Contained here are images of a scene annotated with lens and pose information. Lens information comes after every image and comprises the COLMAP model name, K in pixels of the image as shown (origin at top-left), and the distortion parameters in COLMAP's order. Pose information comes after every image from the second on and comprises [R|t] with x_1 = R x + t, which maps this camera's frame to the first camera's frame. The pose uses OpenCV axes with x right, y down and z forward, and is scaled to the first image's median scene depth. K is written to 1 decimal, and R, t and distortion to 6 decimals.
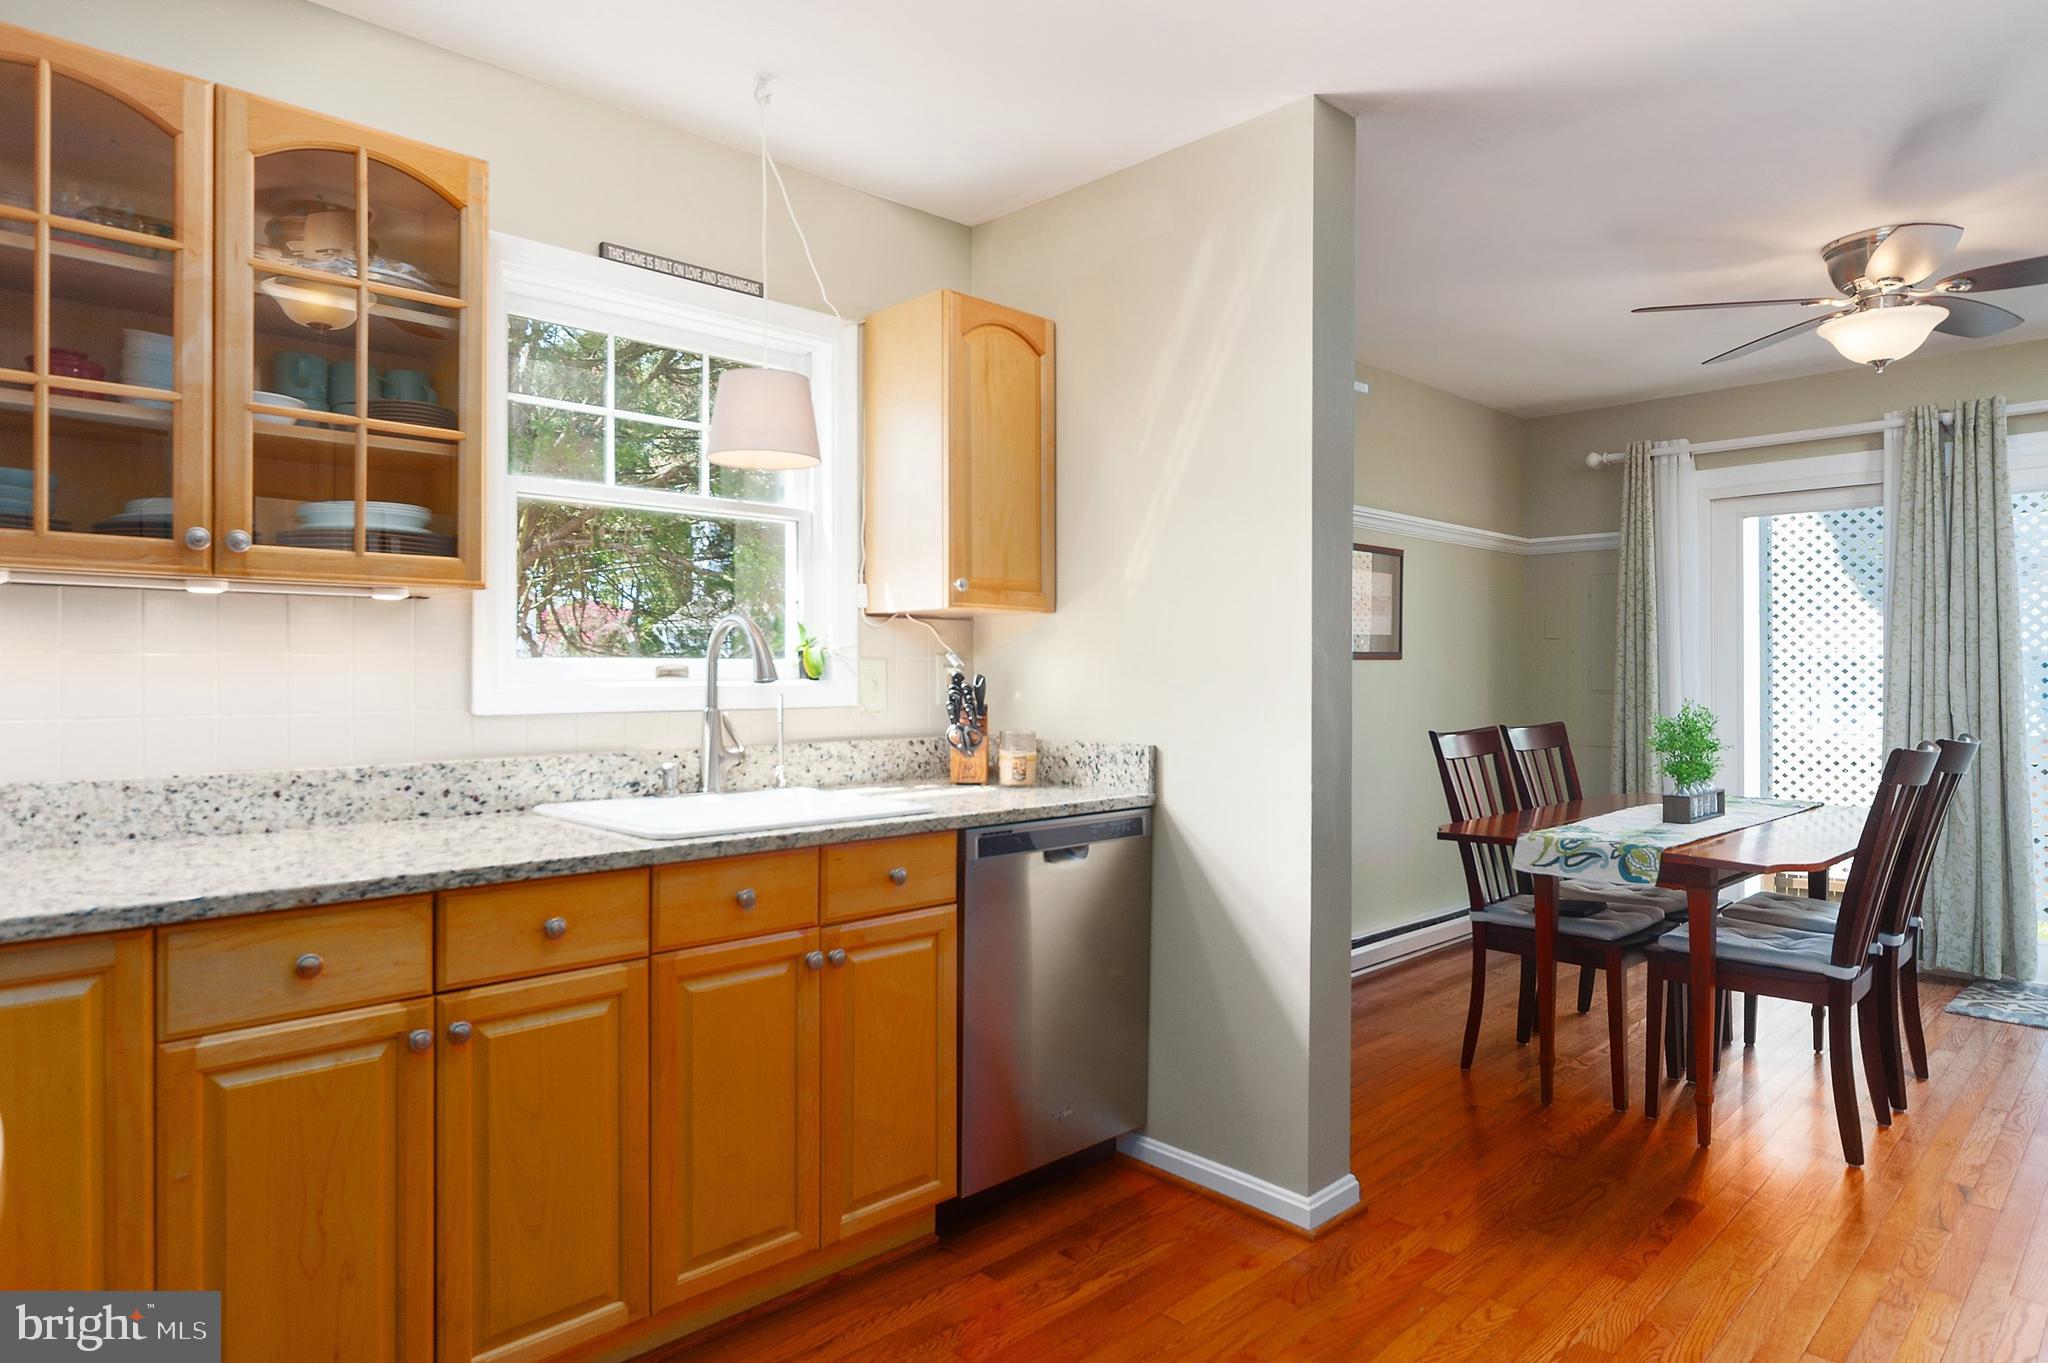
lens RADIAL K [[1166.1, 0, 1024.3], [0, 1166.1, 666.7], [0, 0, 1]] dist [0.002369, 0.000542]
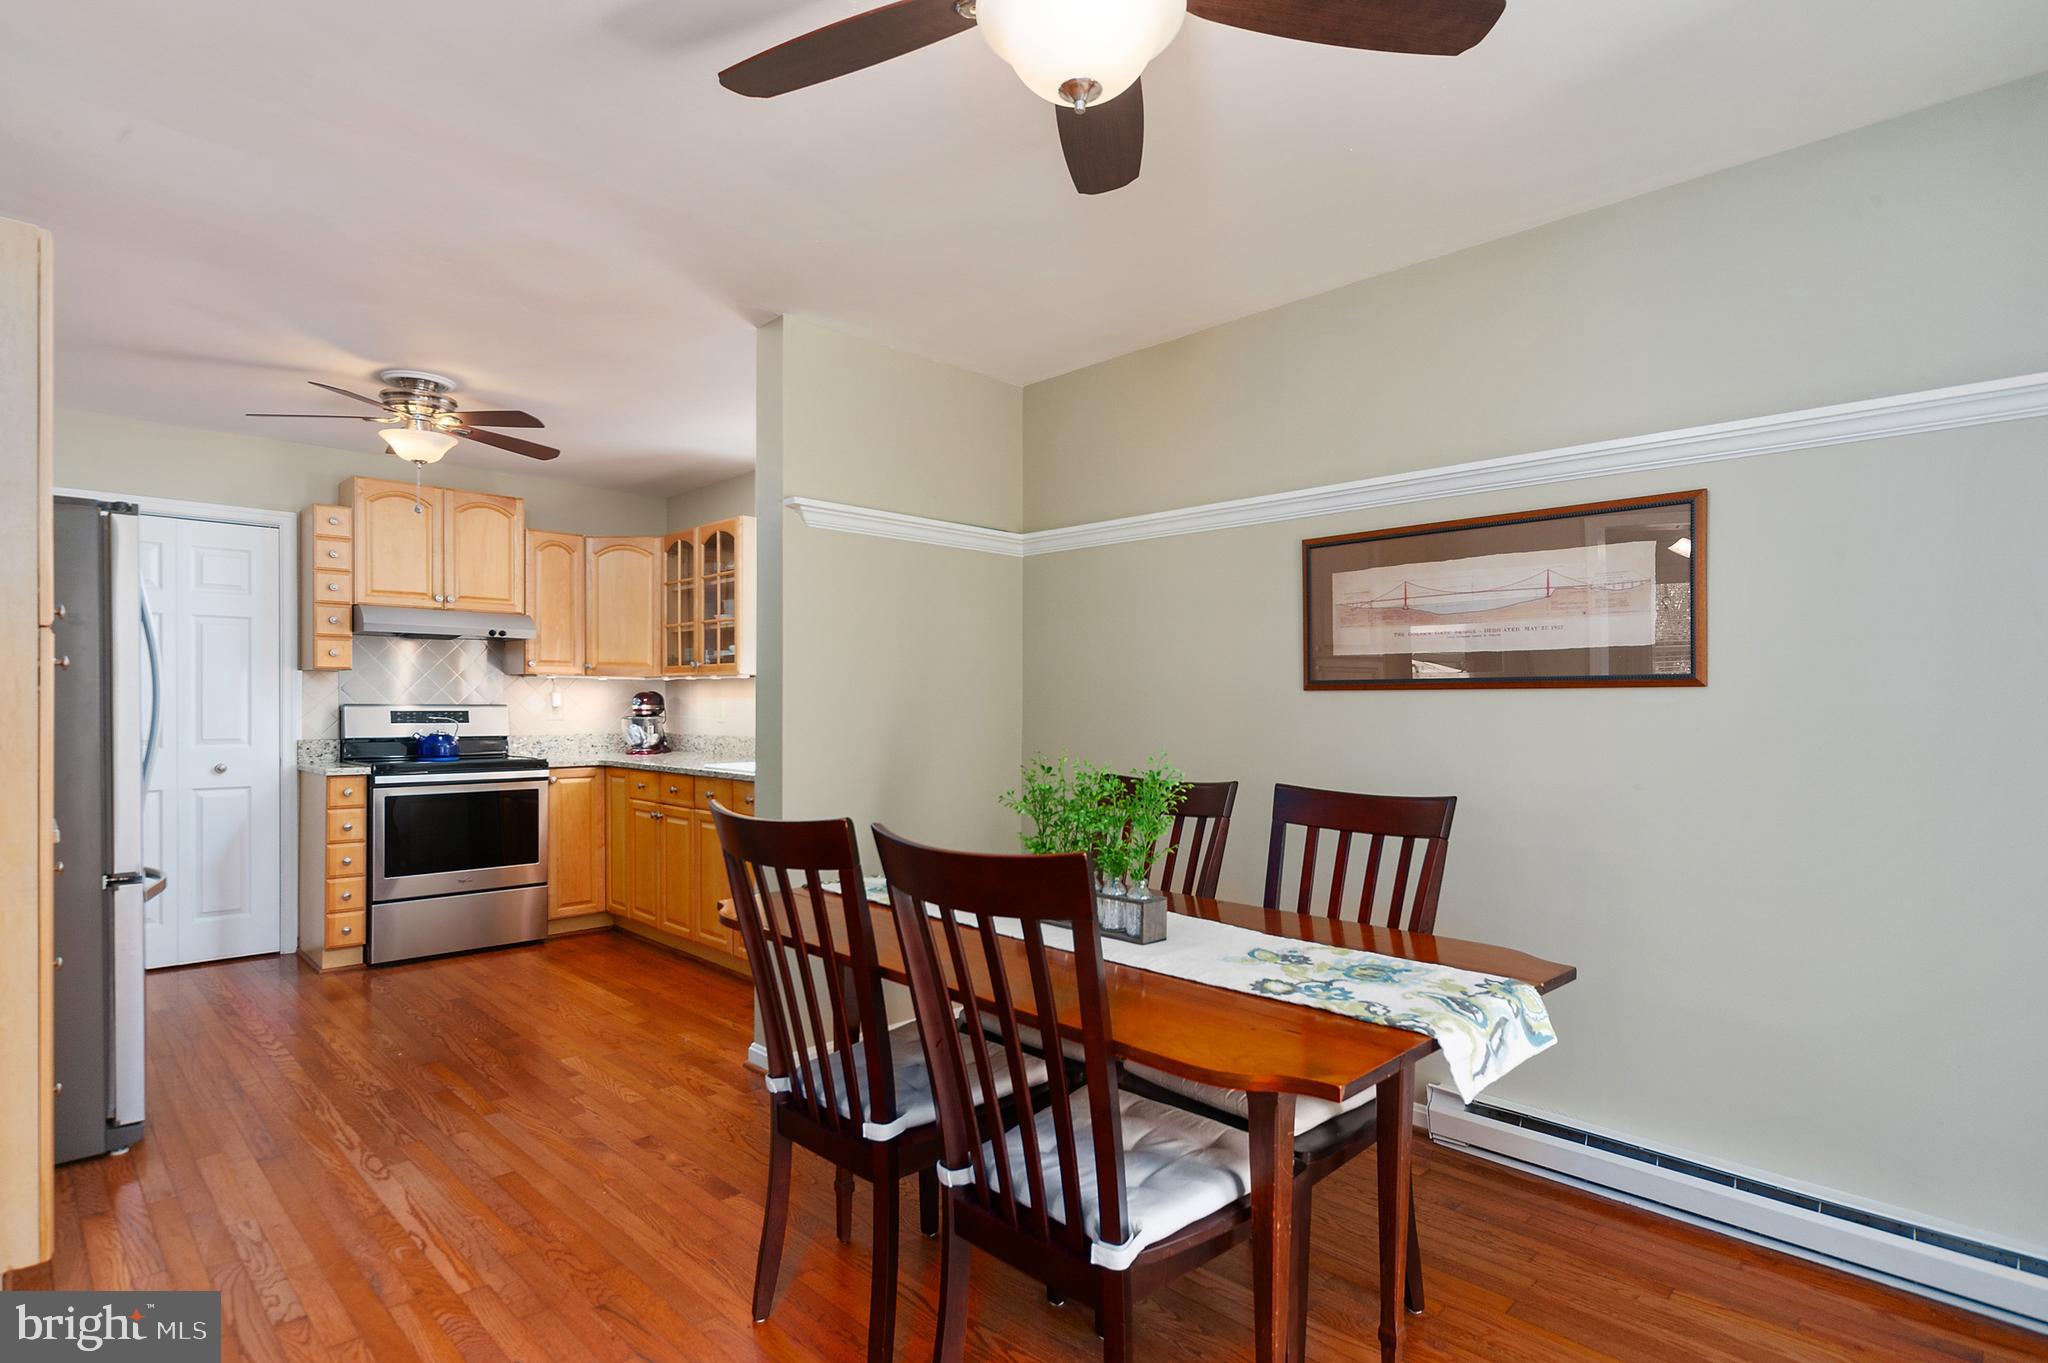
lens RADIAL K [[1043.6, 0, 1016.3], [0, 1043.6, 709.3], [0, 0, 1]] dist [-0.001095, -0.000061]
pose [[0.011818, 0.005932, -0.999913, 1.413717], [0.001042, 0.999982, 0.005945, 0.002549], [0.999930, -0.001113, 0.011811, 1.150952]]
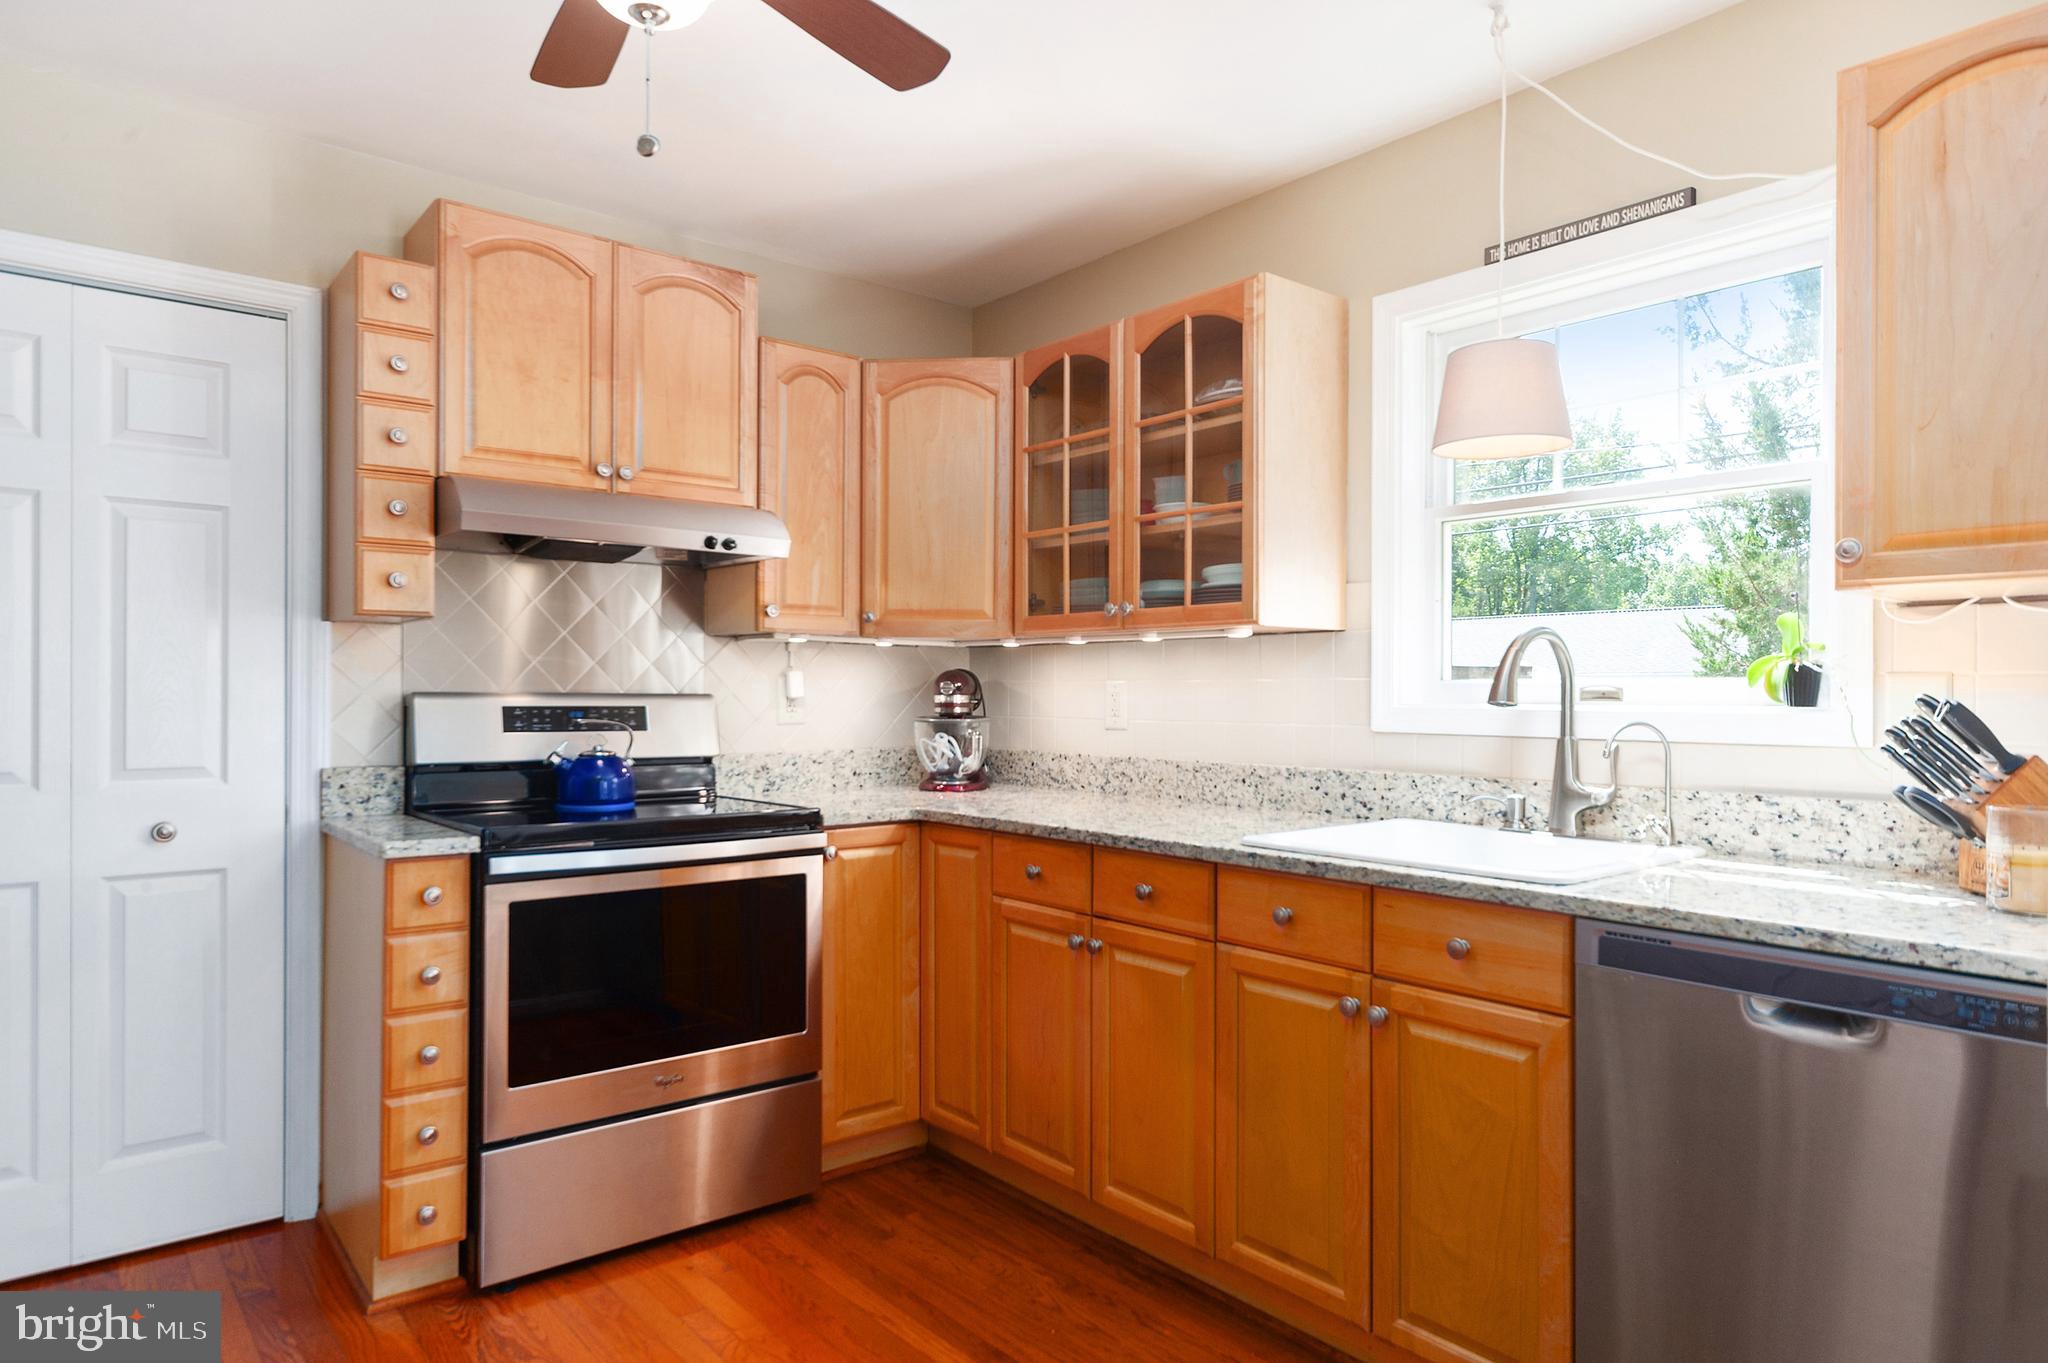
lens RADIAL K [[1242.3, 0, 1020.1], [0, 1242.3, 691.4], [0, 0, 1]] dist [-0.001247, -0.000901]
pose [[-0.077050, -0.001099, -0.997027, 0.603508], [0.000168, 0.999999, -0.001116, 0.003380], [0.997027, -0.000254, -0.077050, 0.604251]]
